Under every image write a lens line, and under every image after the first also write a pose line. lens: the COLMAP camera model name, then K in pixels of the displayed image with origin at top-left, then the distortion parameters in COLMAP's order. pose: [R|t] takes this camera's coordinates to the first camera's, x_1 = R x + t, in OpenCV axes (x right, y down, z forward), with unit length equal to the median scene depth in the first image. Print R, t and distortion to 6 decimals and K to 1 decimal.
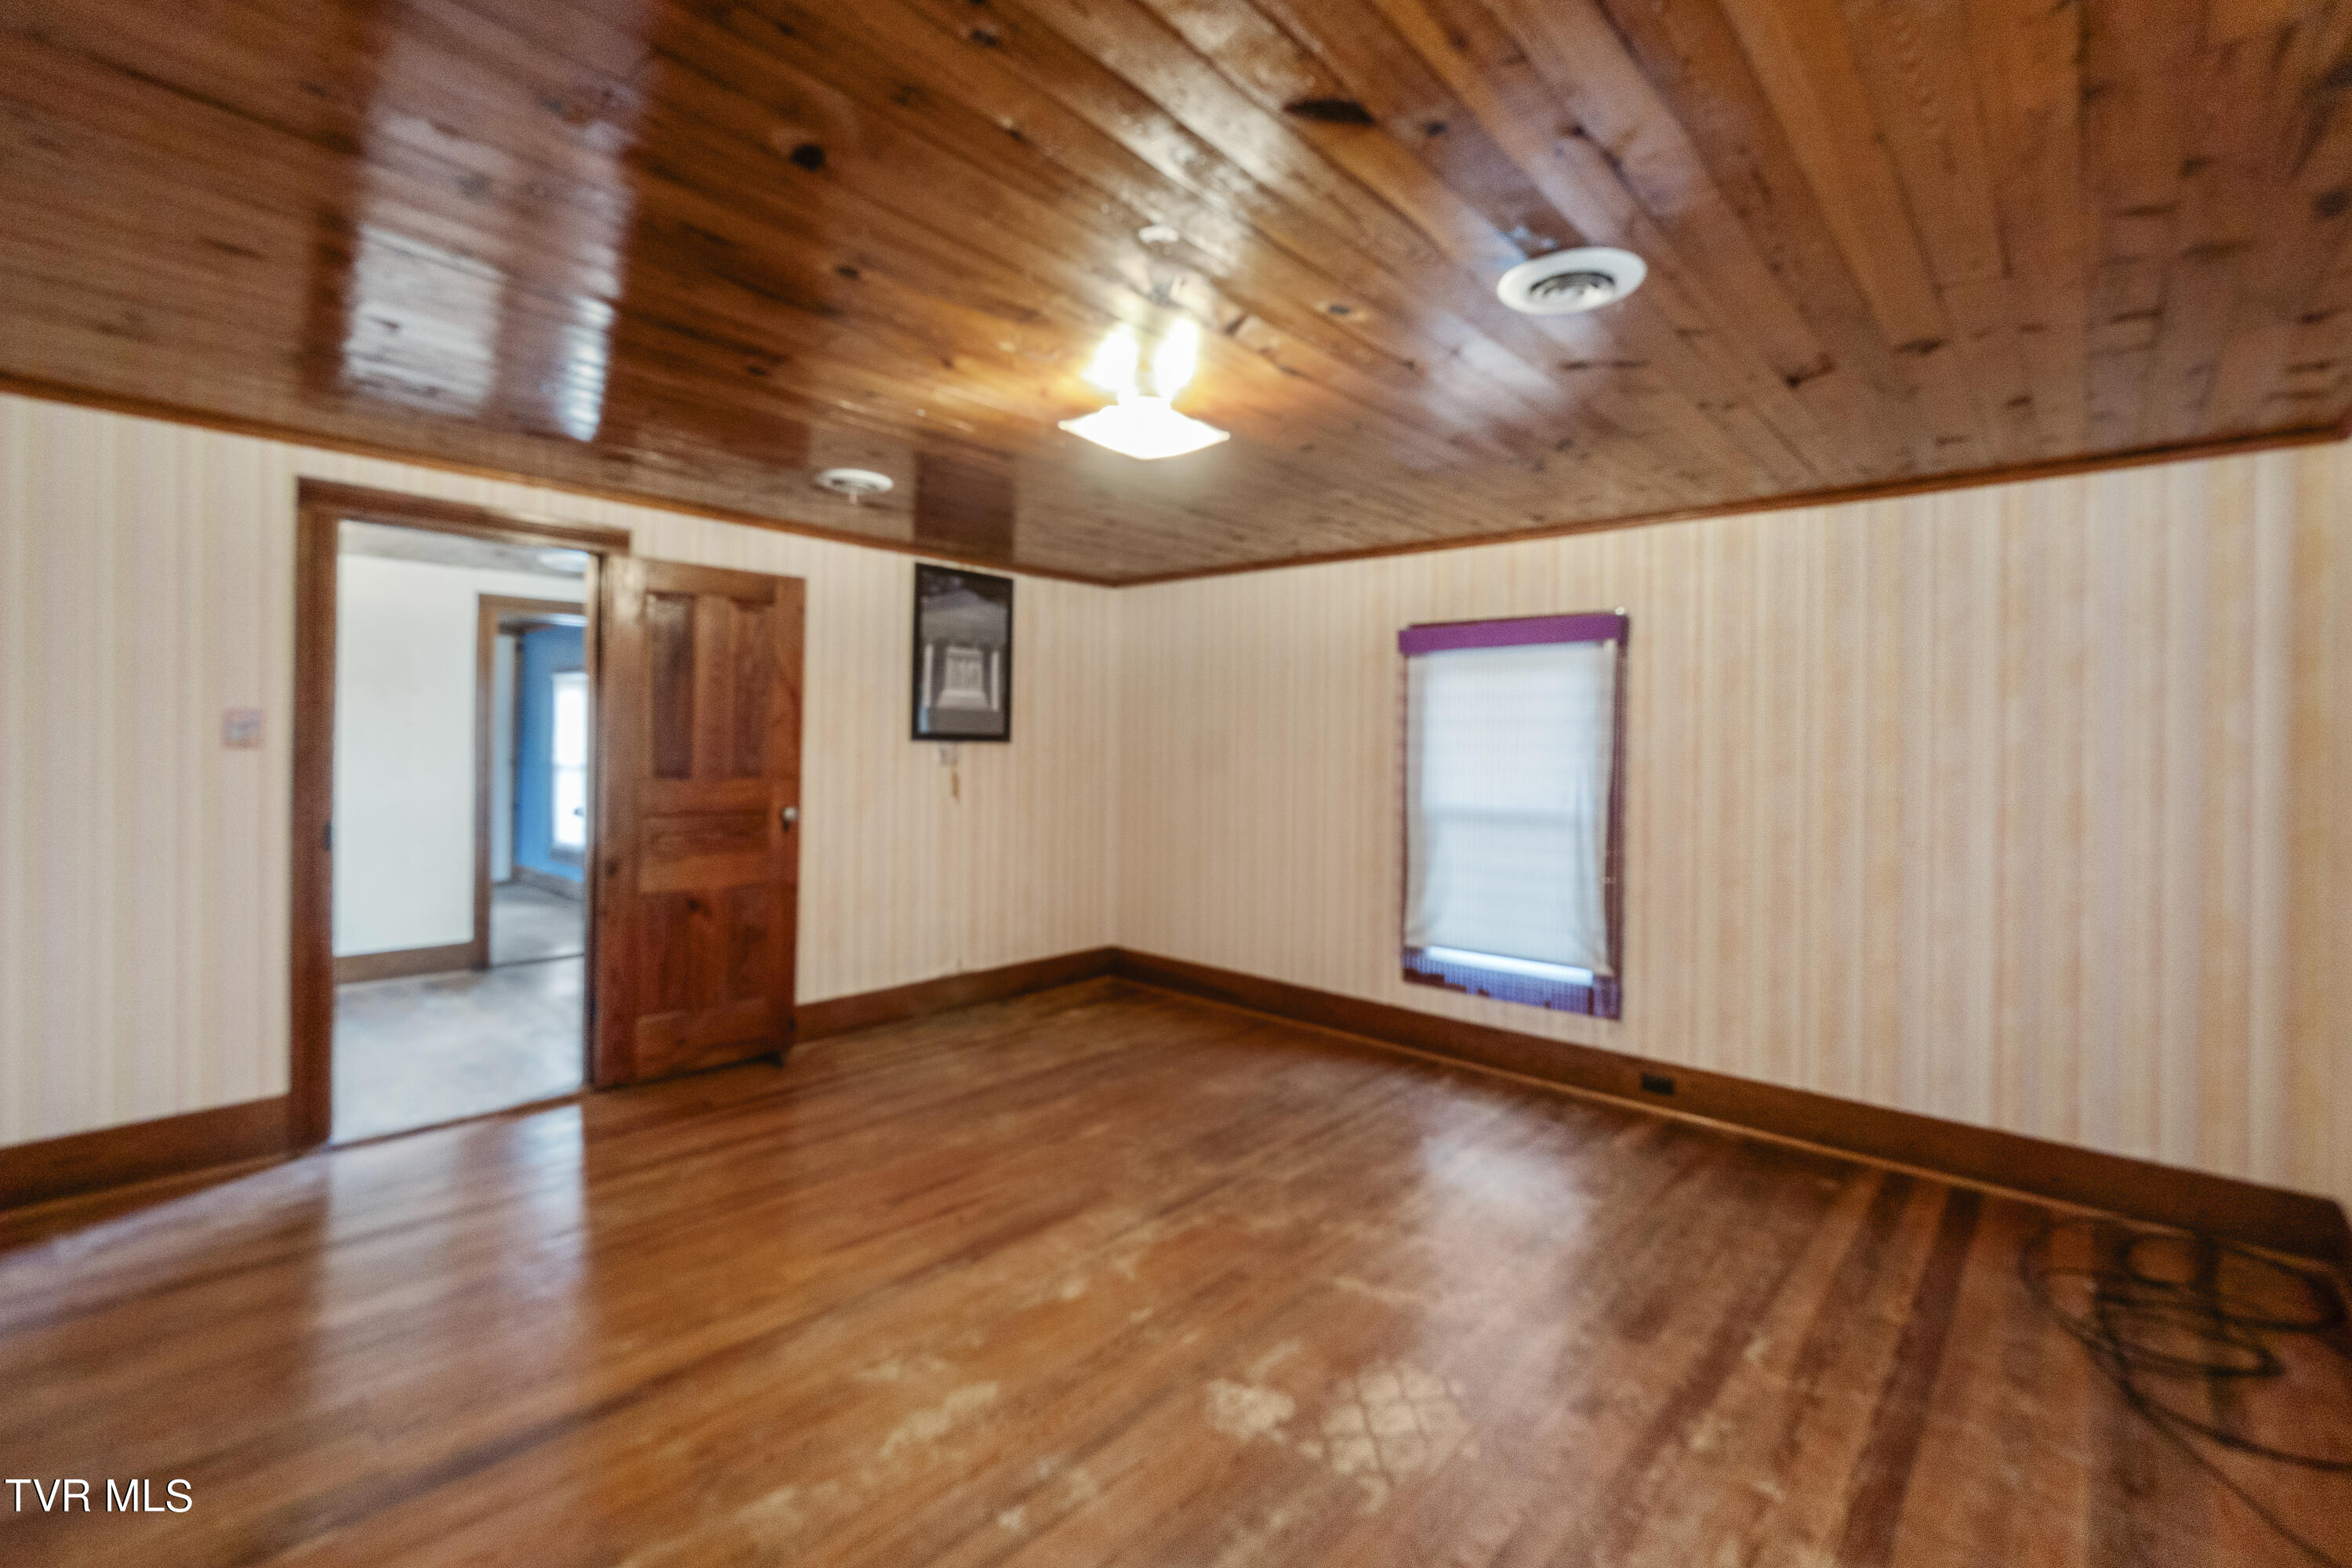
lens RADIAL K [[1028.4, 0, 1170.7], [0, 1028.4, 732.3], [0, 0, 1]] dist [-0.000790, 0.001425]
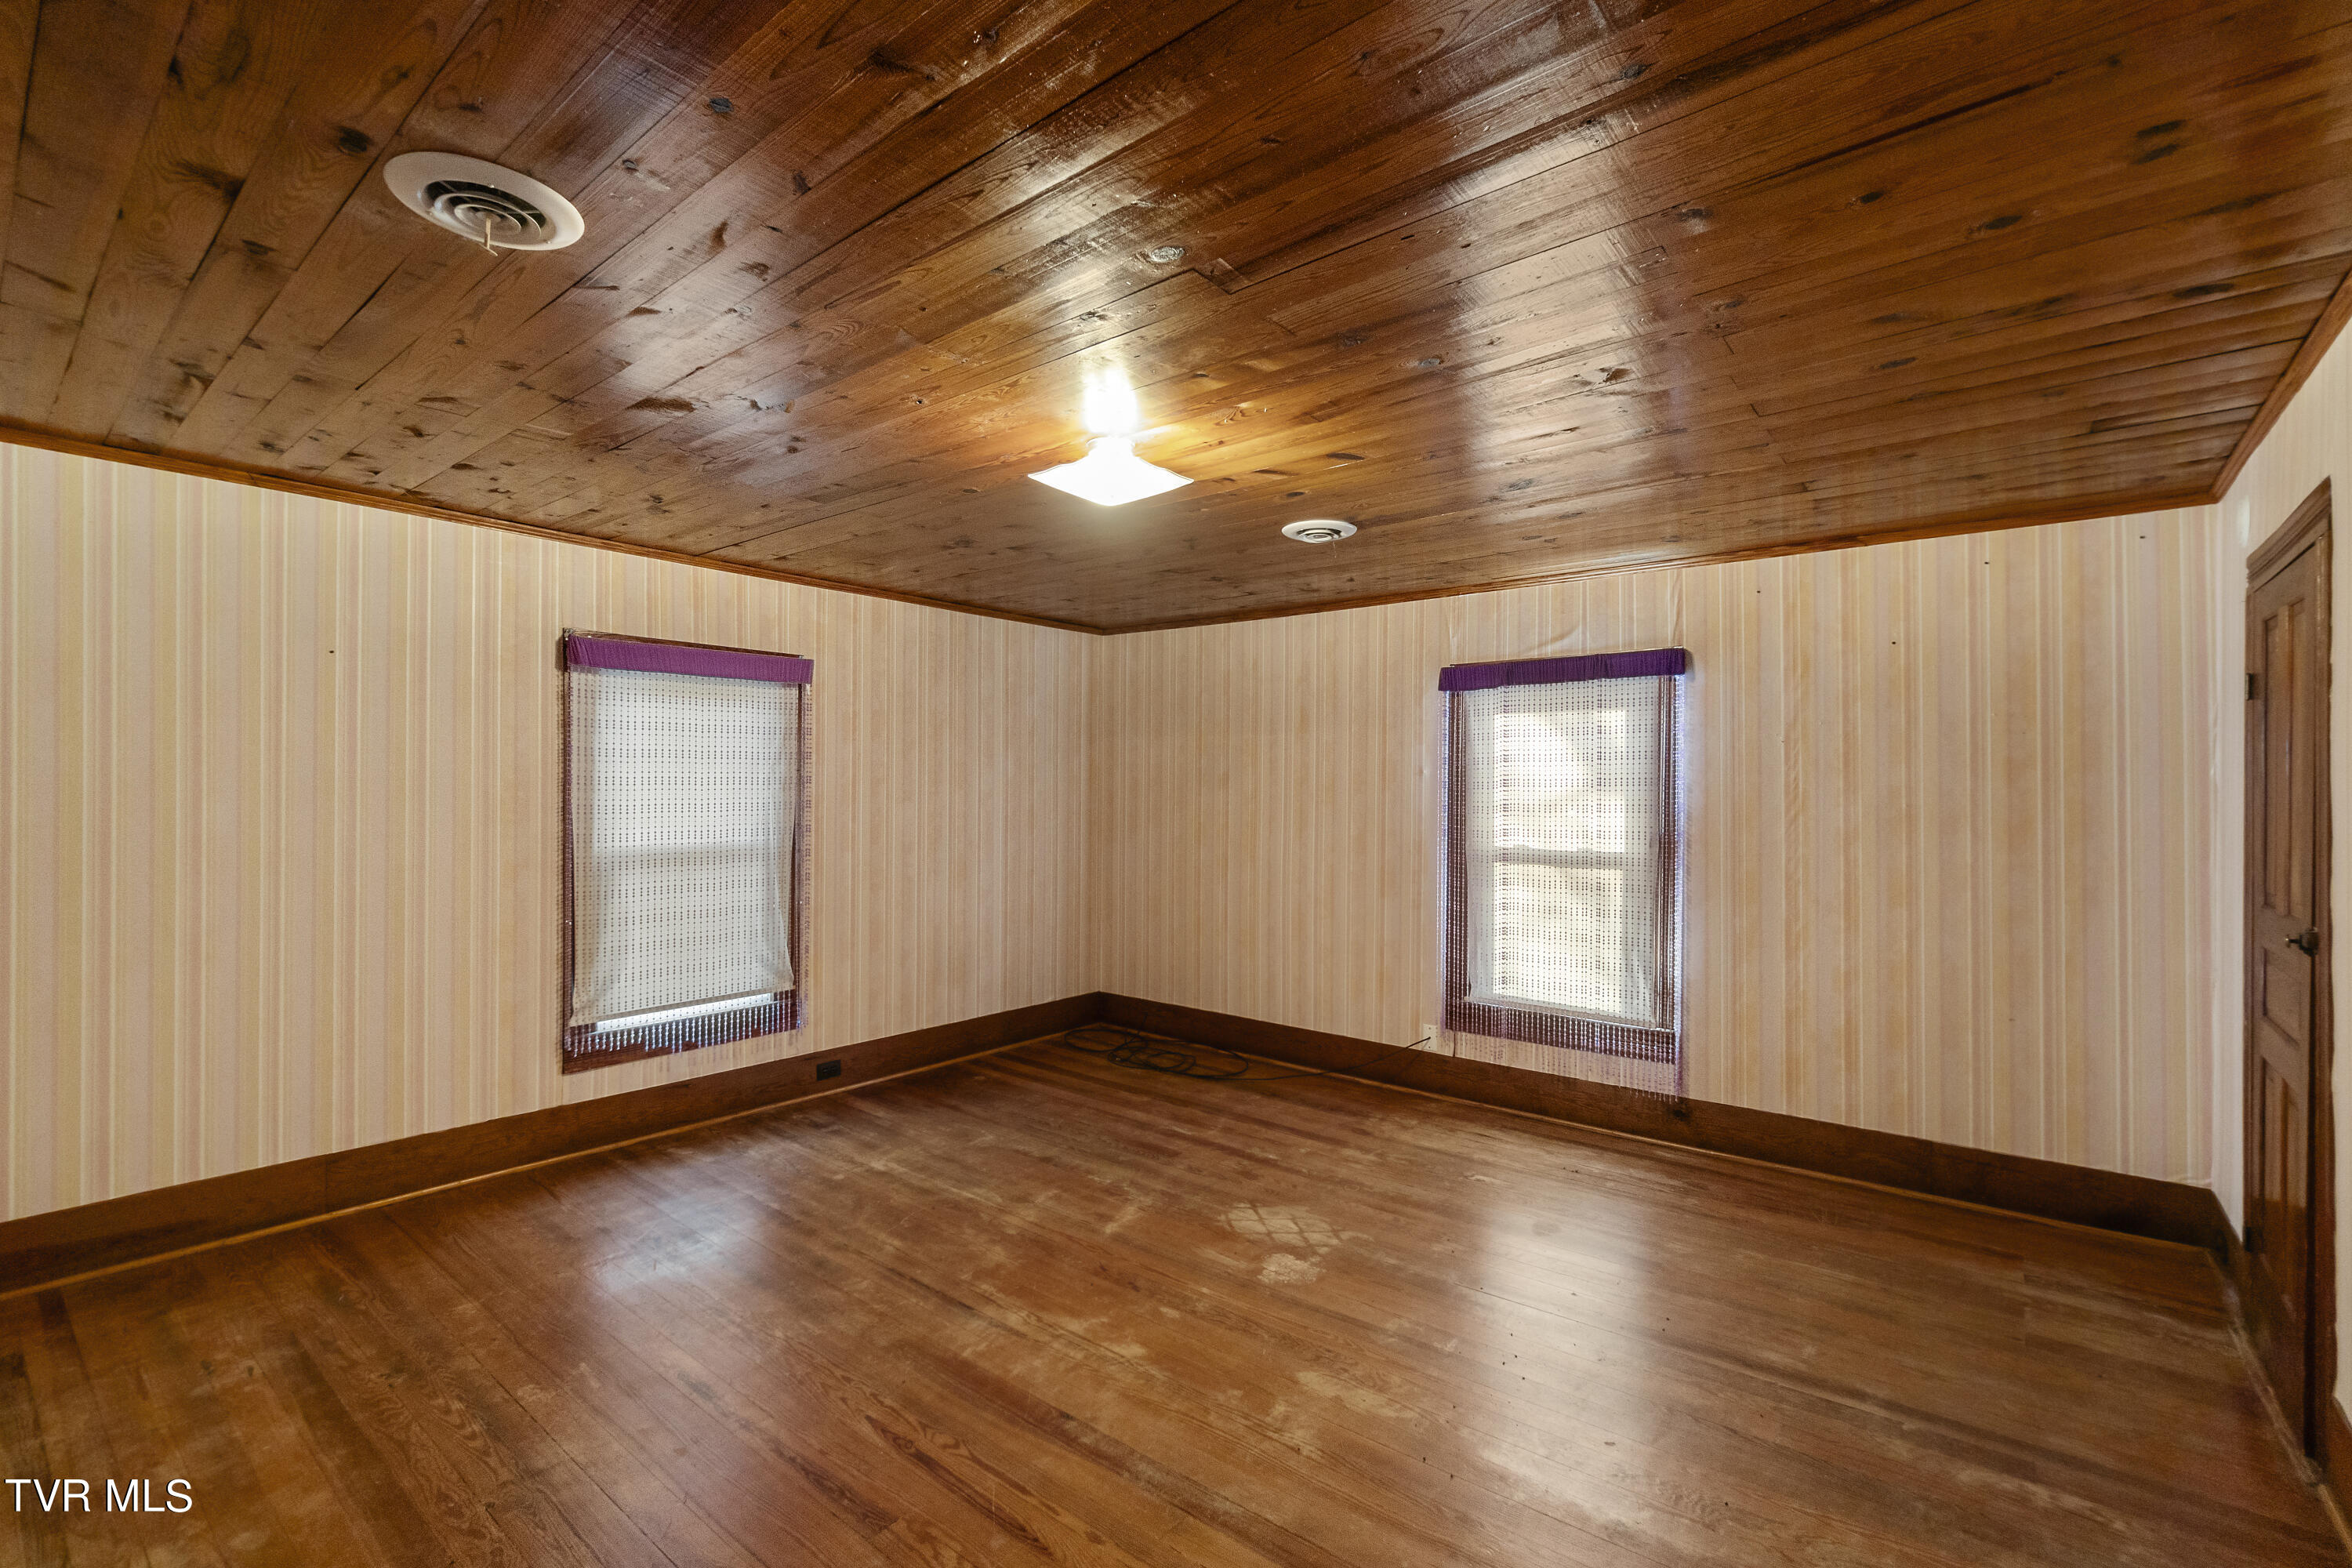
lens RADIAL K [[1028.4, 0, 1176.1], [0, 1028.4, 782.1], [0, 0, 1]] dist [-0.000790, 0.001425]
pose [[-0.042185, -0.014088, 0.999011, -0.751750], [-0.021798, 0.999676, 0.013177, -0.008428], [-0.998872, -0.021220, -0.042478, 0.709771]]
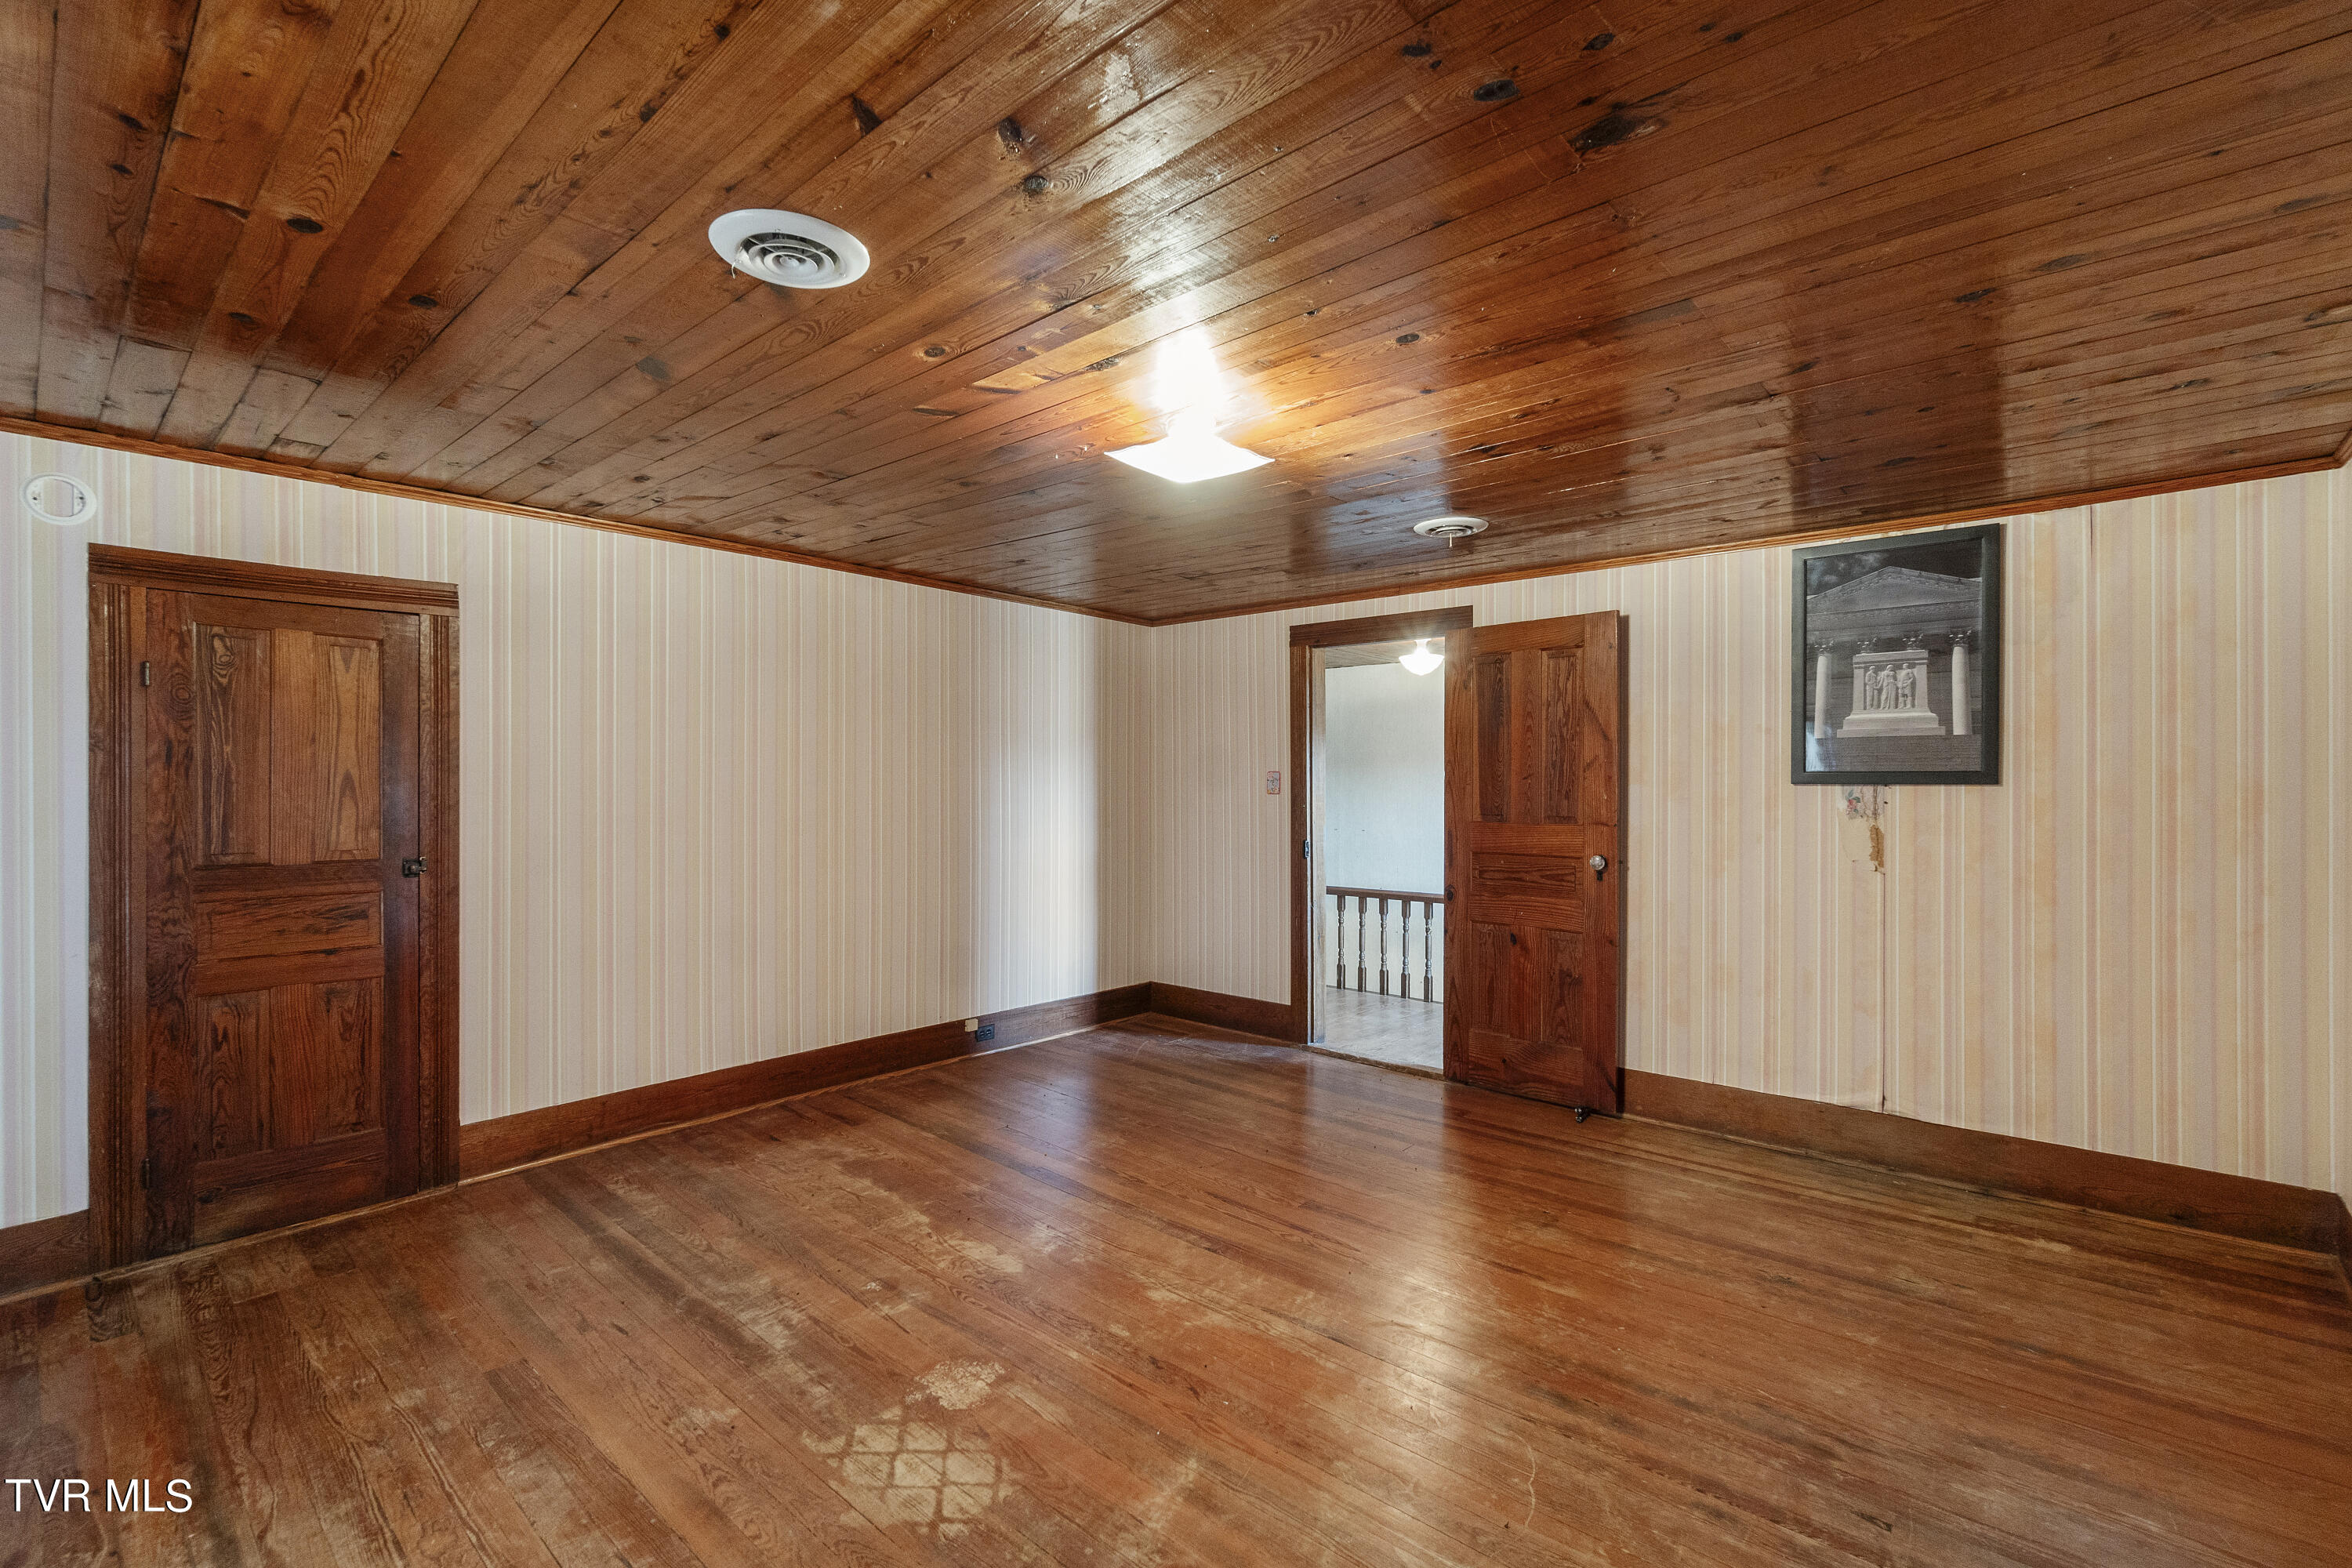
lens RADIAL K [[1028.4, 0, 1190.1], [0, 1028.4, 794.9], [0, 0, 1]] dist [-0.000790, 0.001425]
pose [[0.016783, -0.007709, -0.999829, 0.683586], [0.009470, 0.999927, -0.007551, 0.024145], [0.999814, -0.009342, 0.016855, 0.714671]]
